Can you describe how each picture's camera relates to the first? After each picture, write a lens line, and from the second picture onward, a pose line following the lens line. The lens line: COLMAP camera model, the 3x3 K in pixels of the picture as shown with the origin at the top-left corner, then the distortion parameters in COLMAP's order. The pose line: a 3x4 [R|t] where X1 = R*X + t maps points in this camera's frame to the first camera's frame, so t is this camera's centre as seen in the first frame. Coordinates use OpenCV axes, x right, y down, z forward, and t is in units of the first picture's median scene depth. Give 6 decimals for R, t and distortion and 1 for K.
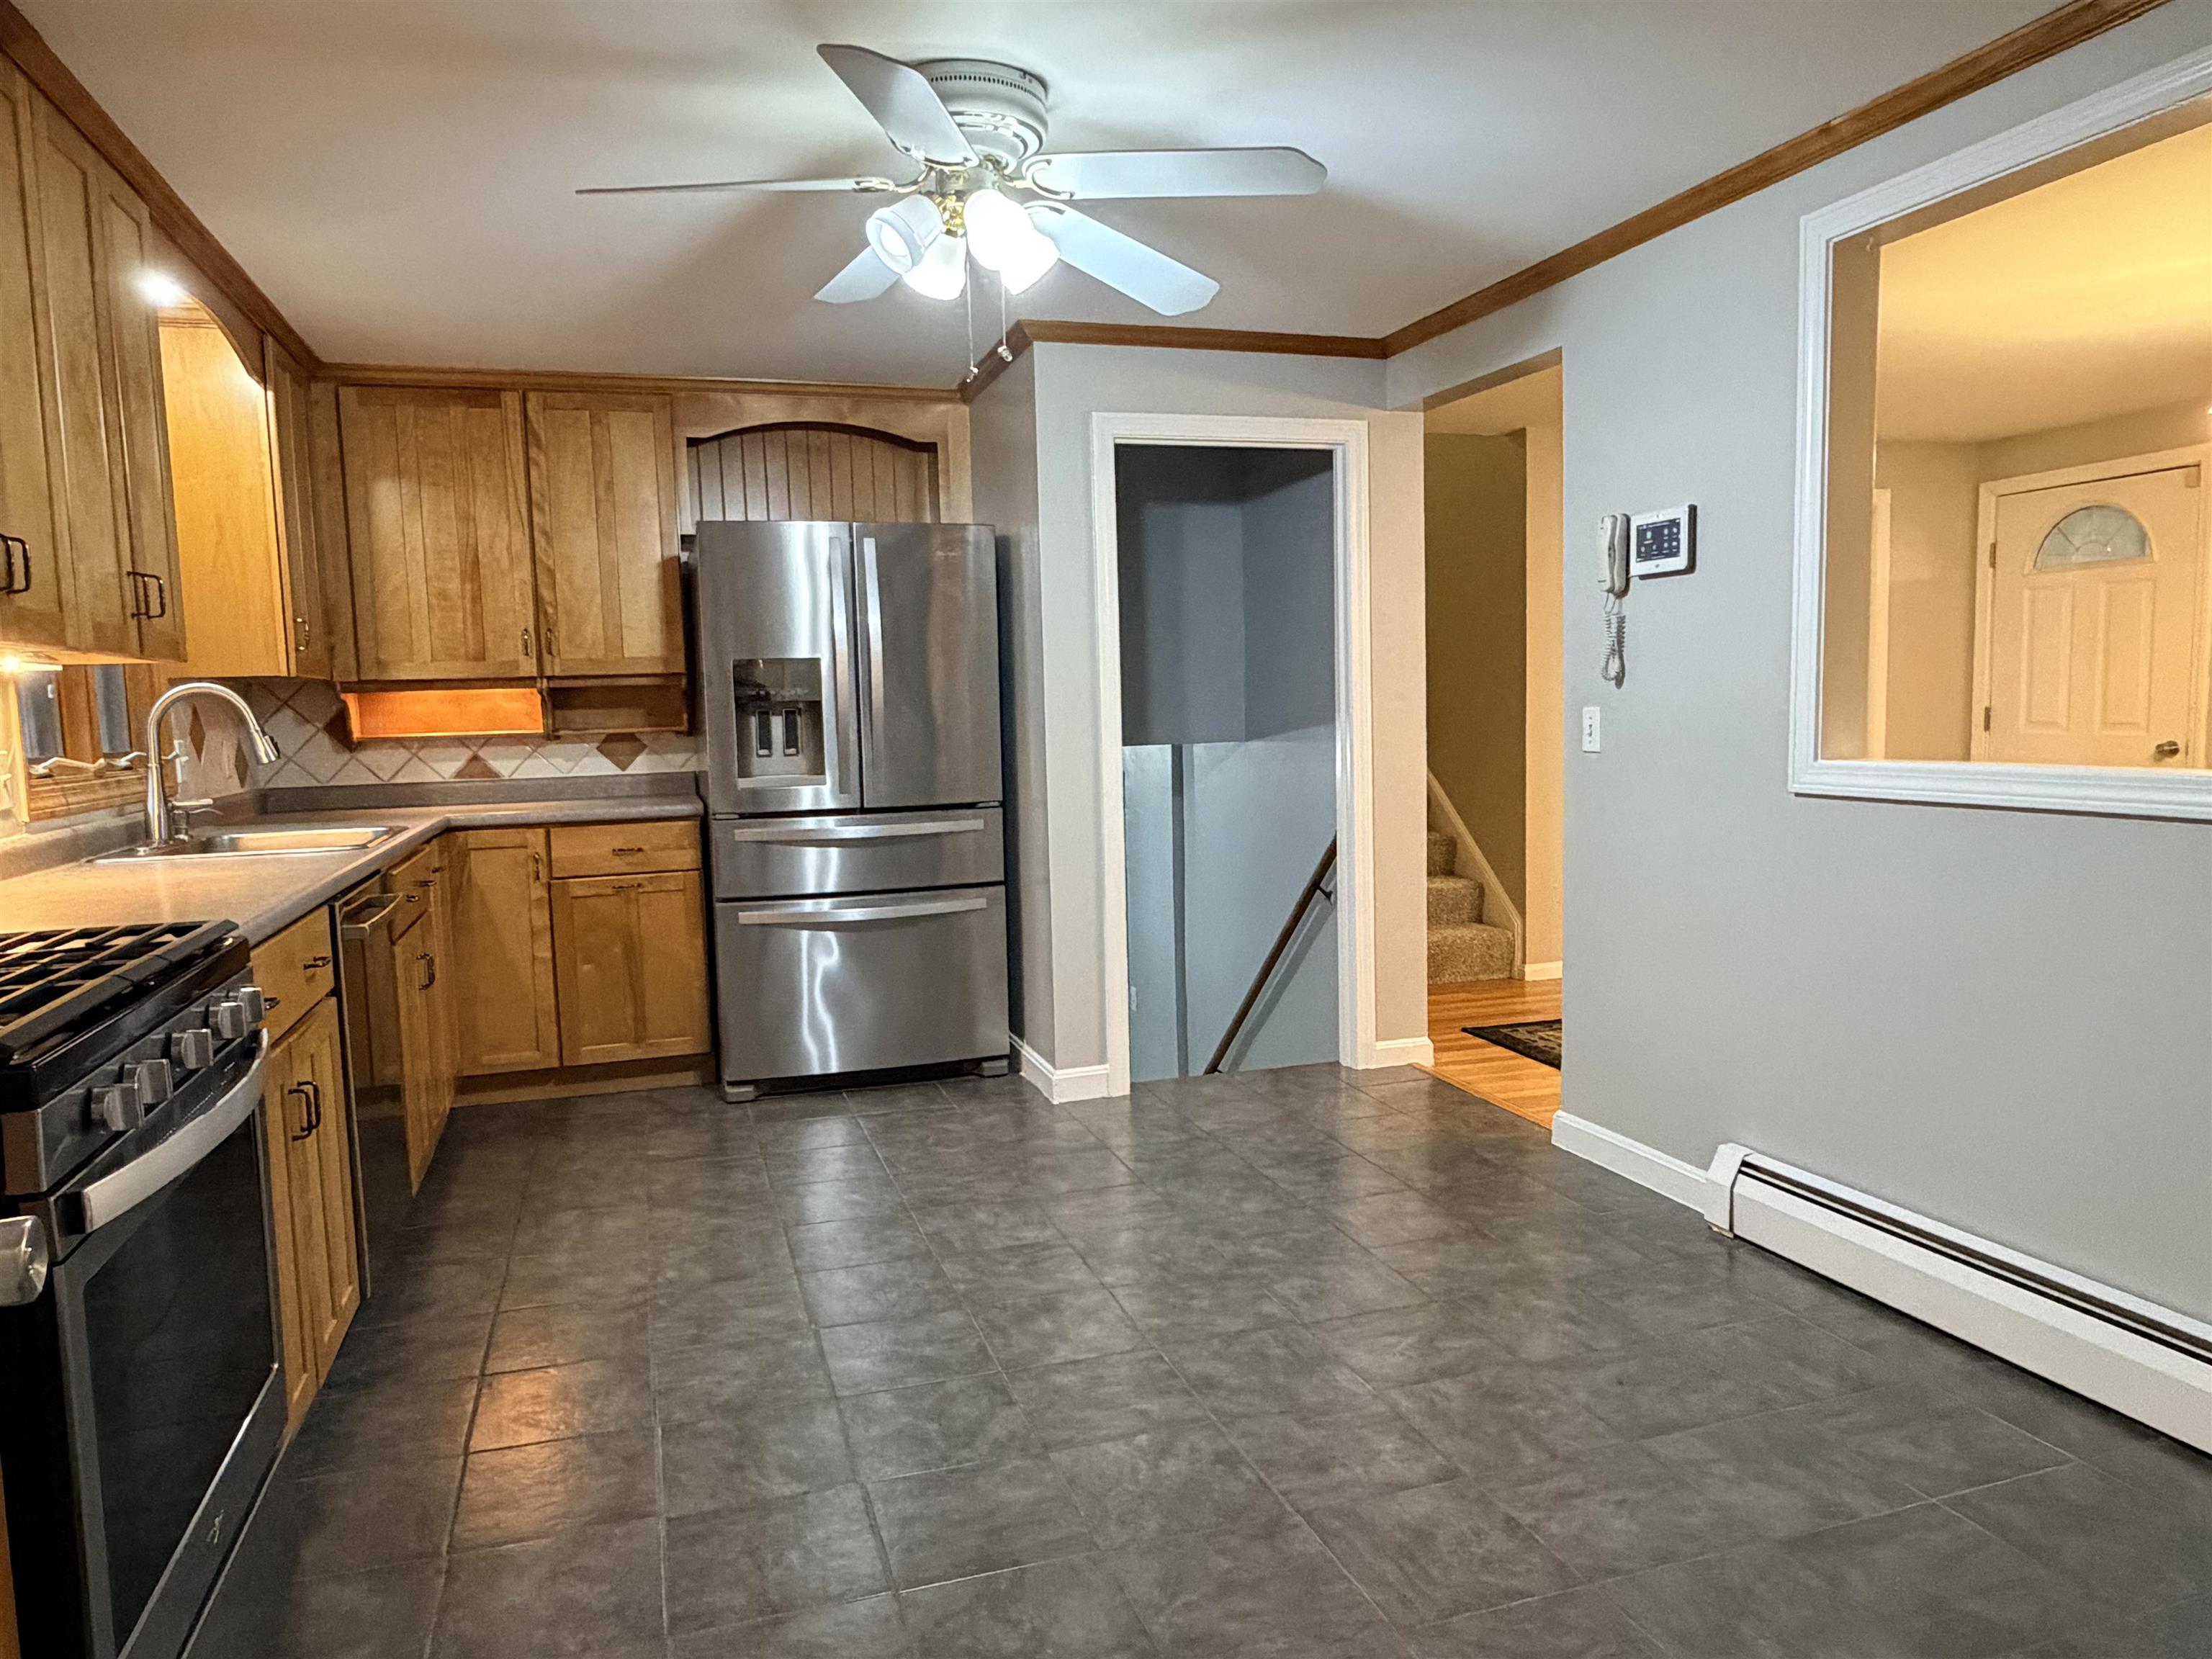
lens RADIAL K [[1491.3, 0, 1106.0], [0, 1491.3, 829.5], [0, 0, 1]] dist [0.078561, 0.001135]
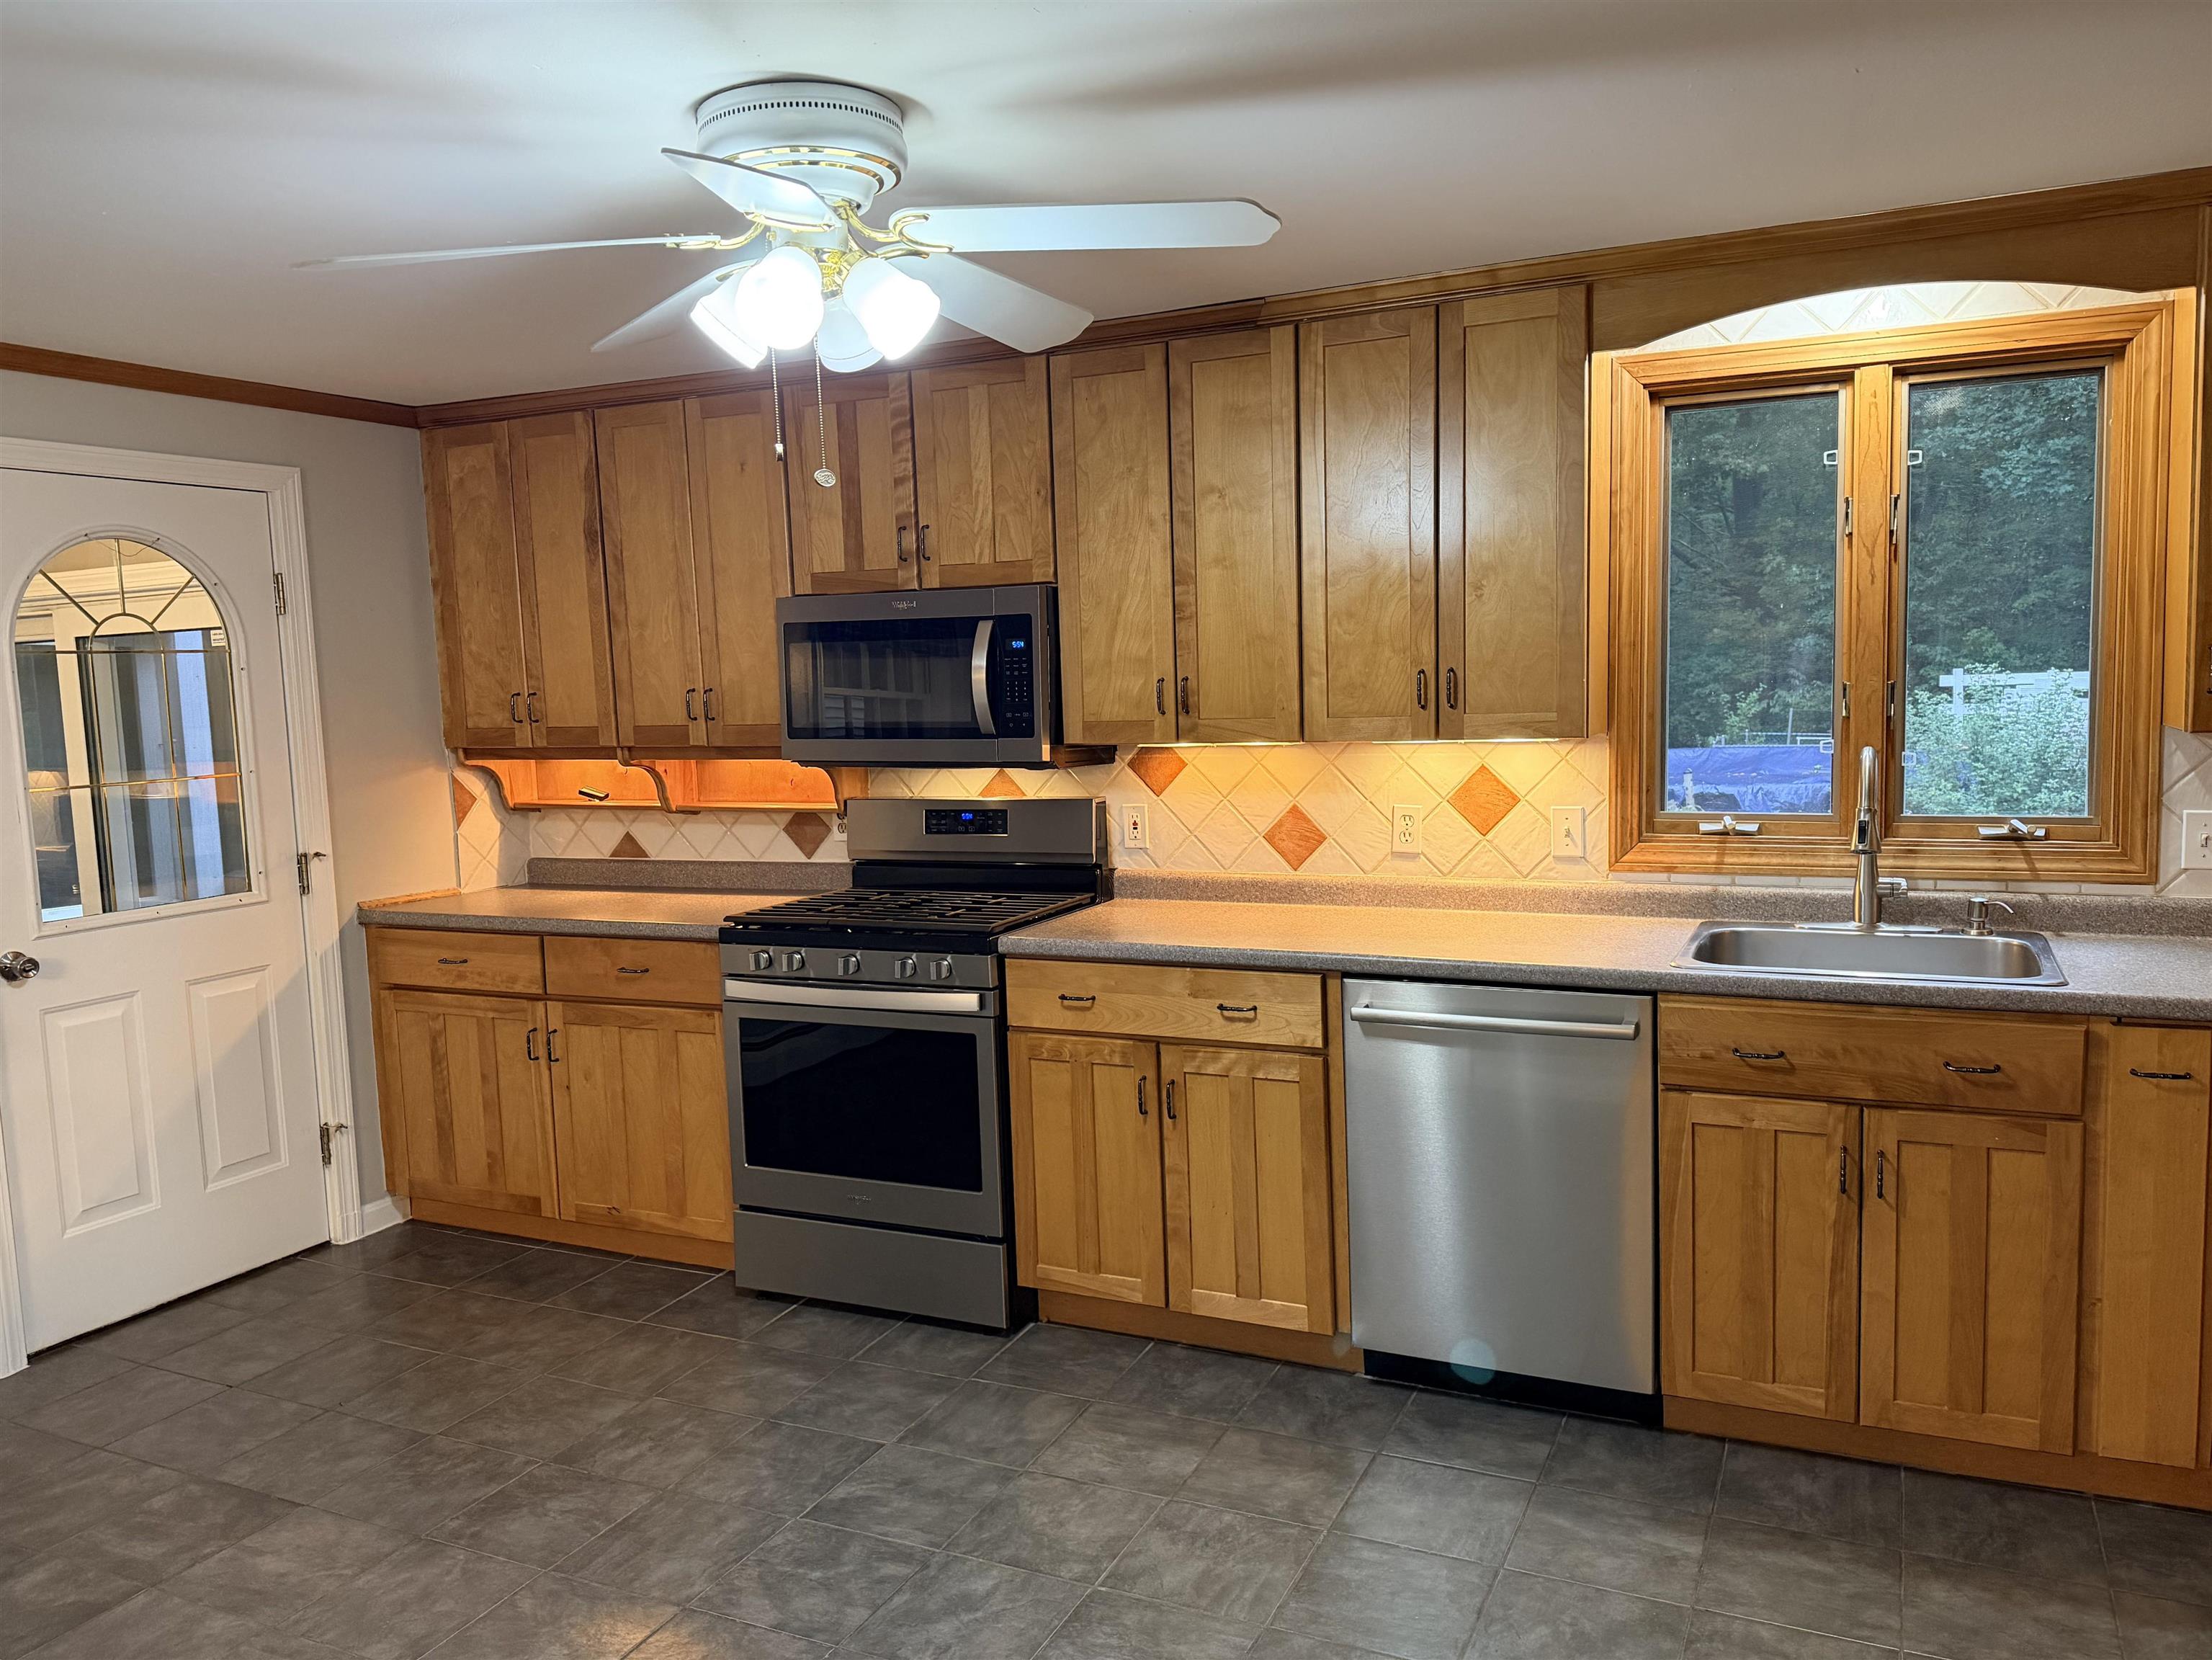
lens RADIAL K [[1642.2, 0, 1106.0], [0, 1642.2, 830.0], [0, 0, 1]] dist [0.006837, 0.003126]
pose [[-0.681743, 0.119035, -0.721843, 0.440224], [-0.018153, 0.983618, 0.179348, -0.263249], [0.731367, 0.135373, -0.668414, 1.655273]]
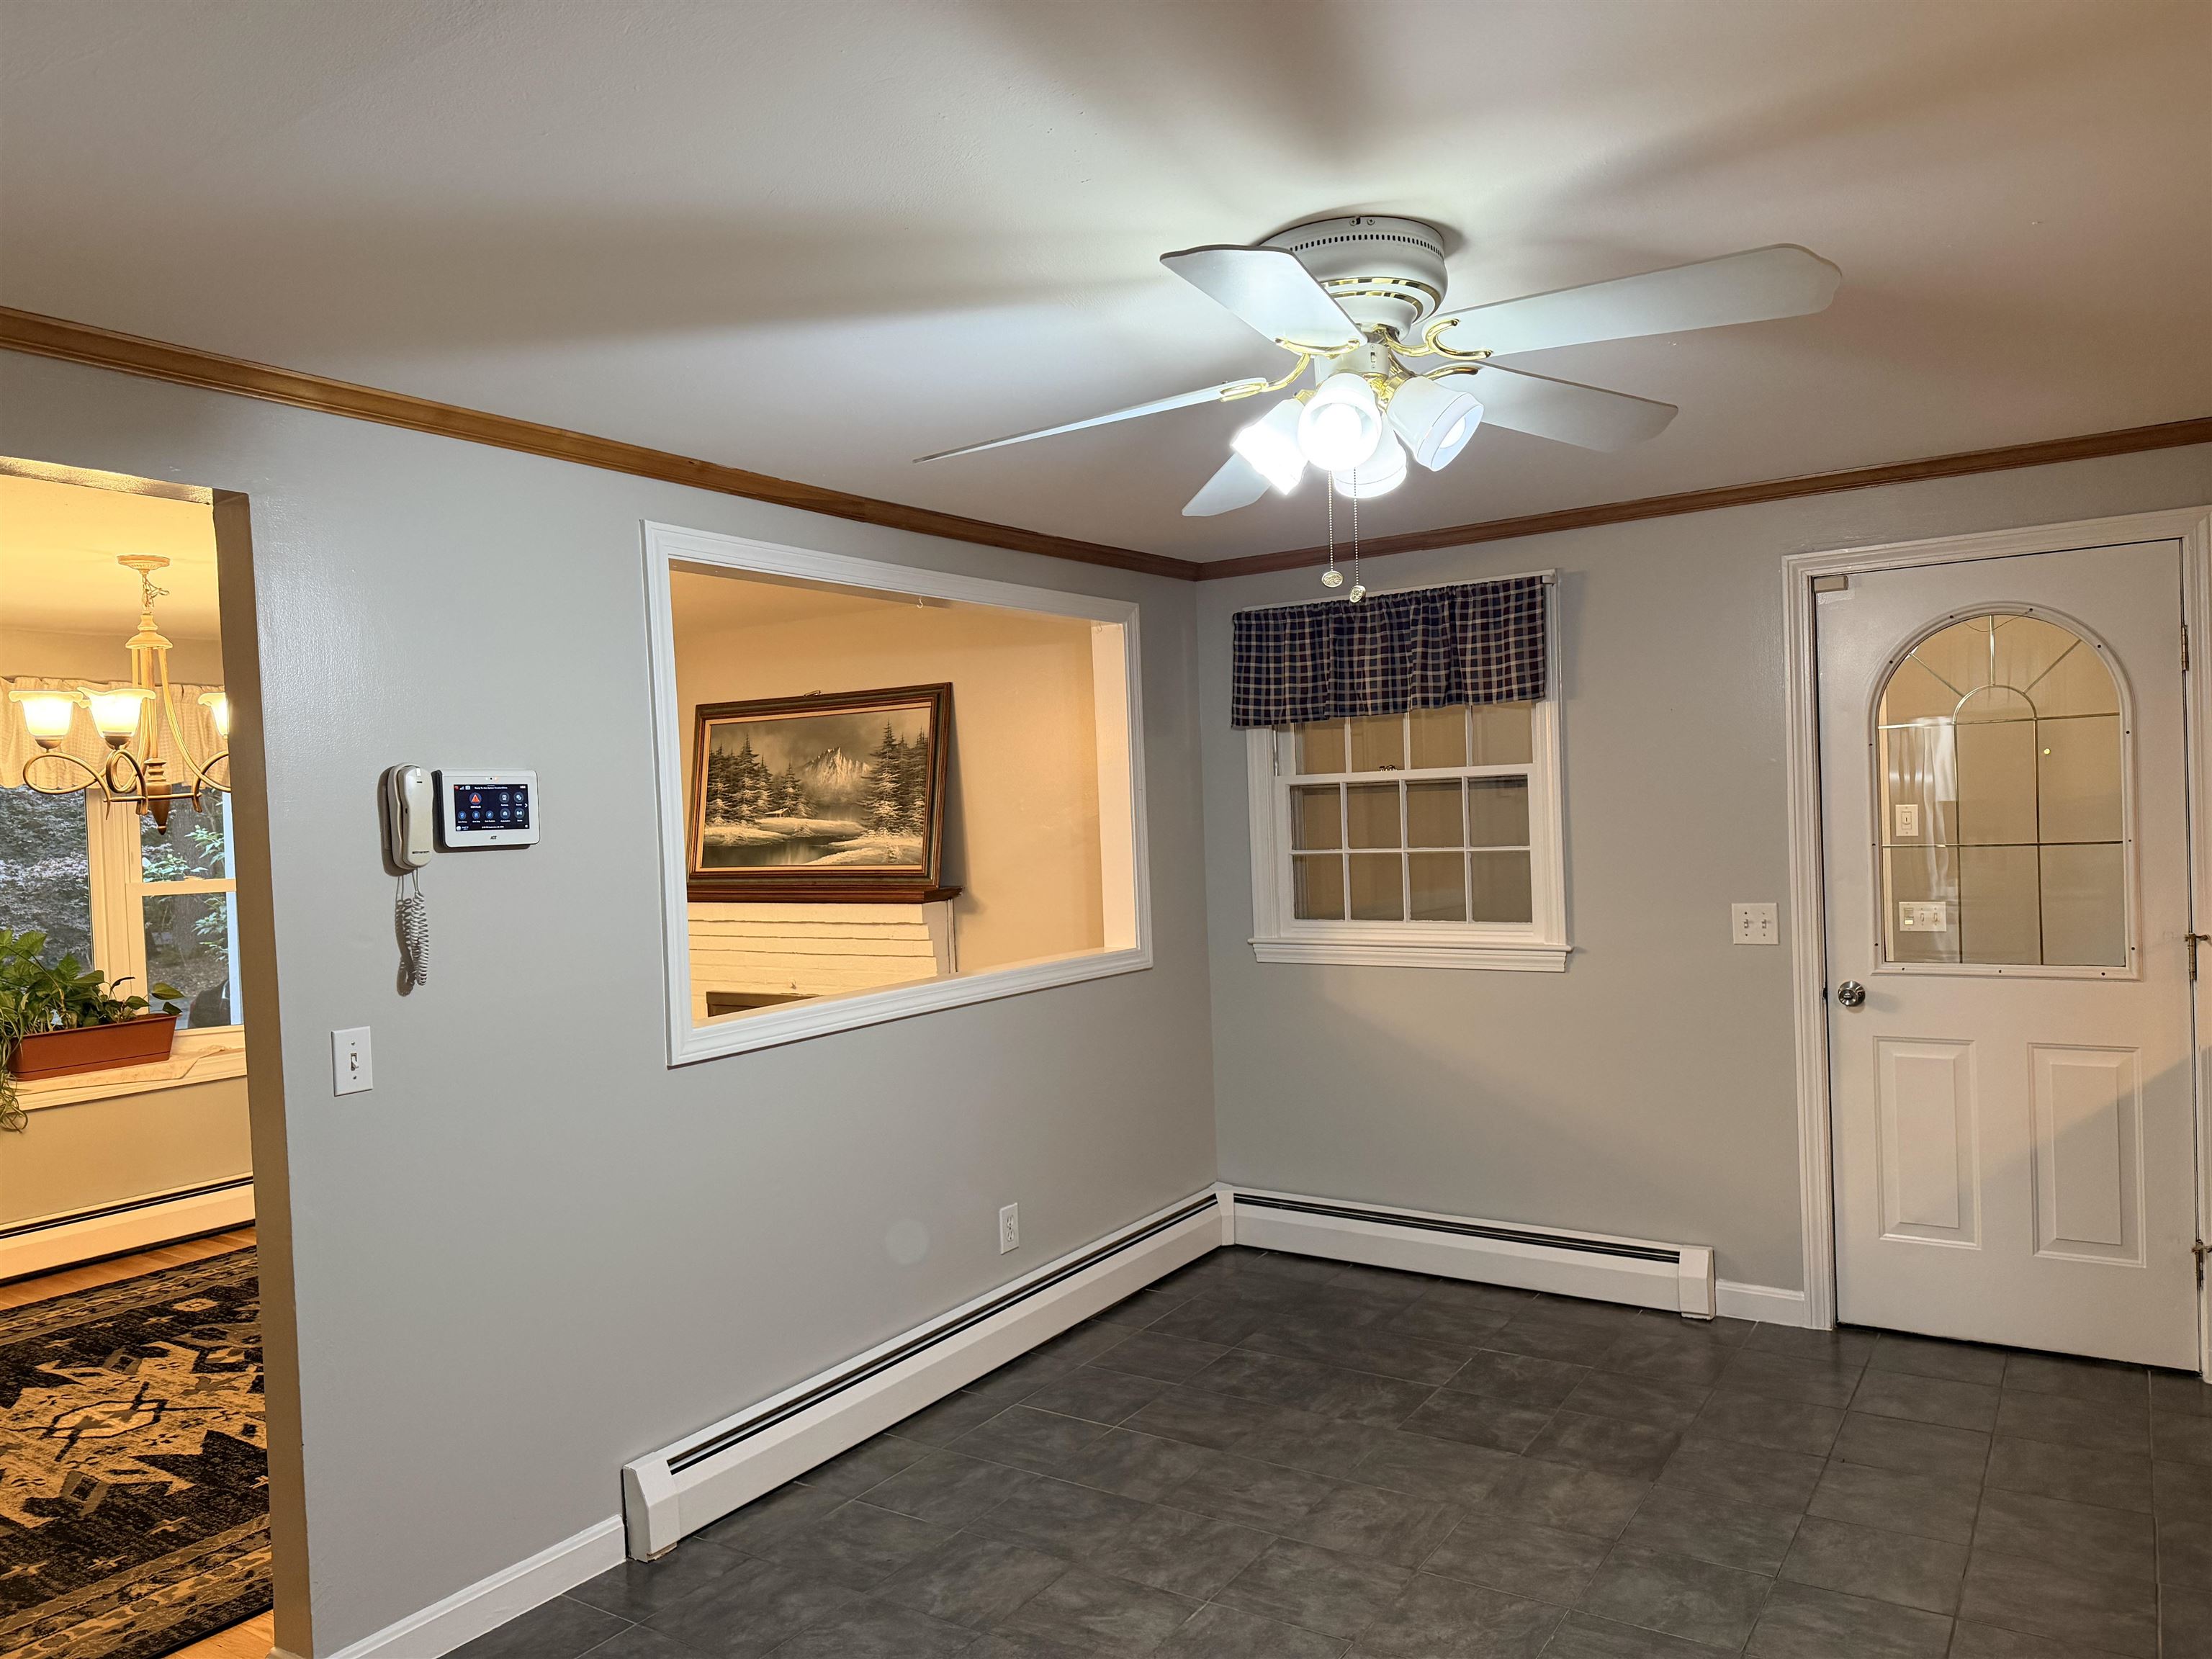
lens RADIAL K [[1579.4, 0, 1106.0], [0, 1579.4, 829.5], [0, 0, 1]] dist [0.003047, 0.000941]
pose [[-0.618131, 0.039350, 0.785090, -0.646487], [0.129579, 0.990184, 0.052392, -0.226883], [-0.775322, 0.134116, -0.617162, 1.596223]]
